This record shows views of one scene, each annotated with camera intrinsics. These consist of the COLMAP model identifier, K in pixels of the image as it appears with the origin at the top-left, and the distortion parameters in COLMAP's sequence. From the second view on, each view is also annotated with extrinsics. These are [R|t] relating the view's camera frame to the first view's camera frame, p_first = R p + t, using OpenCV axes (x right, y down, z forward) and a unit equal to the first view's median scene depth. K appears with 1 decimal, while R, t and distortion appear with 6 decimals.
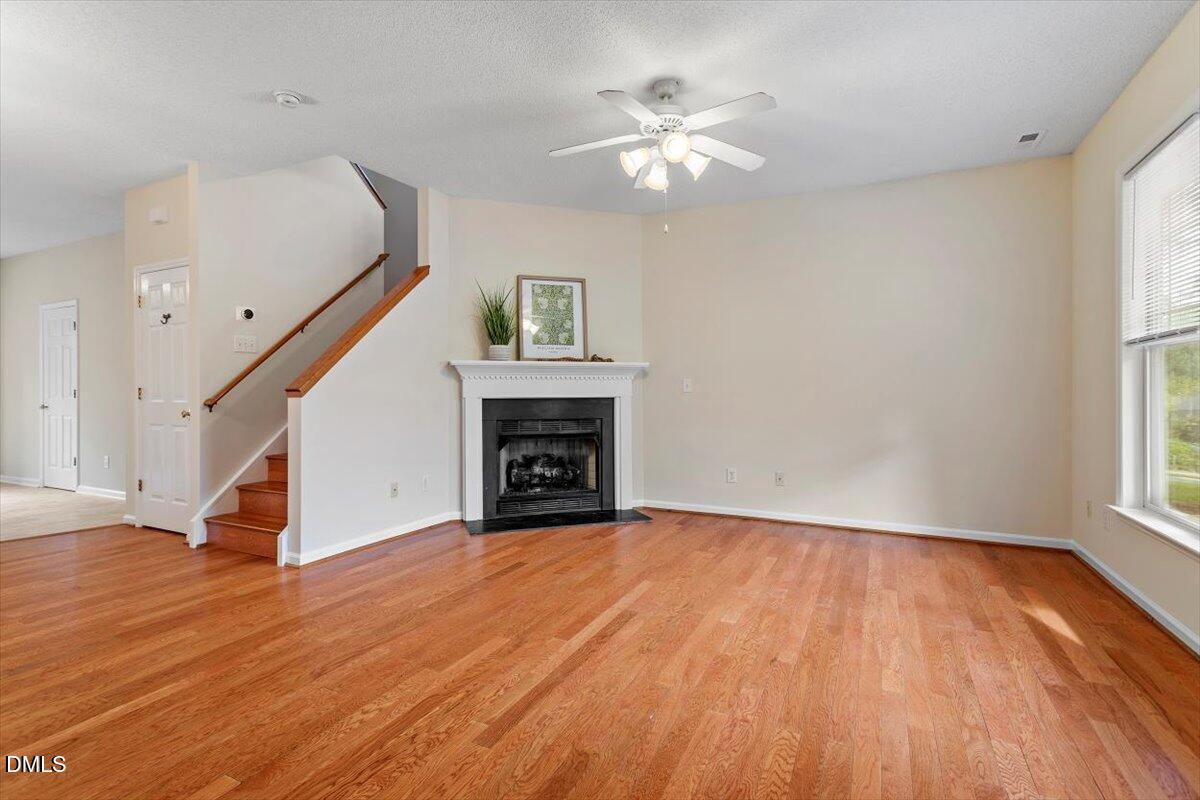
lens RADIAL K [[569.4, 0, 594.8], [0, 569.4, 389.2], [0, 0, 1]] dist [0.005480, 0.000754]
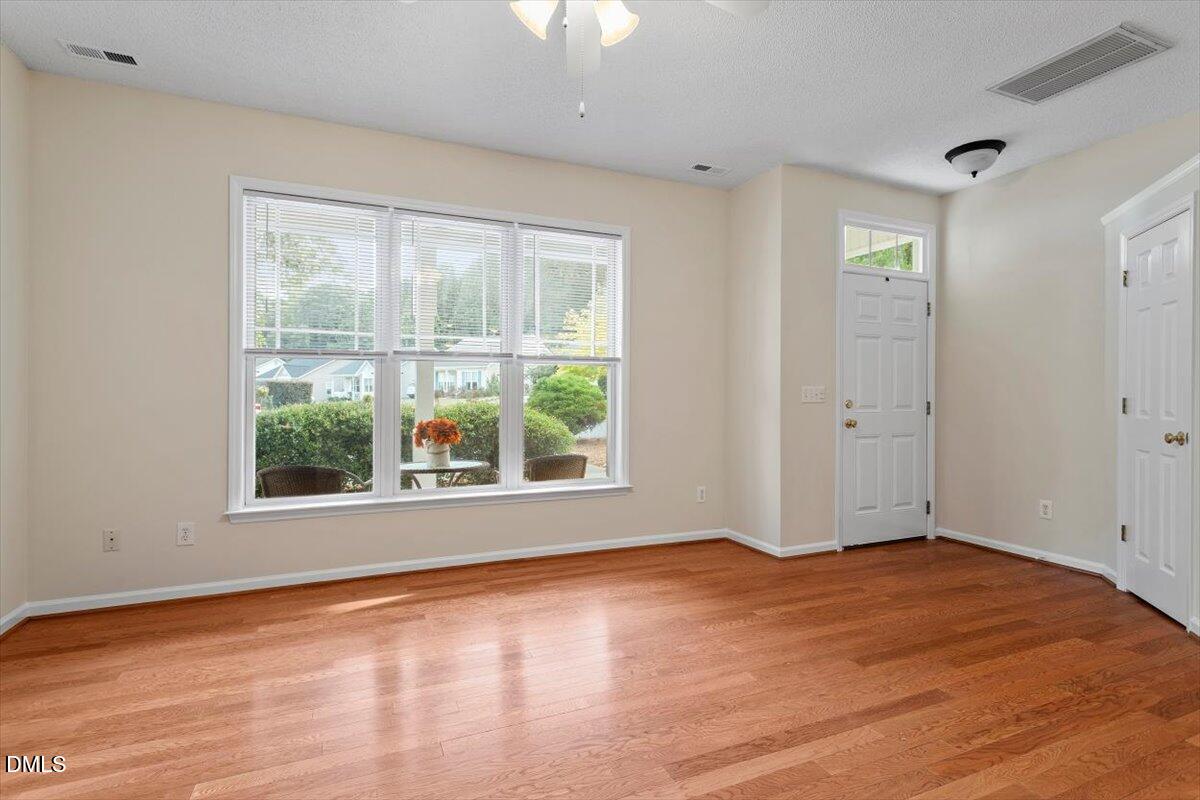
lens RADIAL K [[569.4, 0, 598.7], [0, 569.4, 399.1], [0, 0, 1]] dist [0.005480, 0.000754]
pose [[-0.761748, -0.005742, 0.647848, -0.211104], [-0.003551, 0.999983, 0.004688, -0.001980], [-0.647864, 0.001271, -0.761755, 1.205536]]
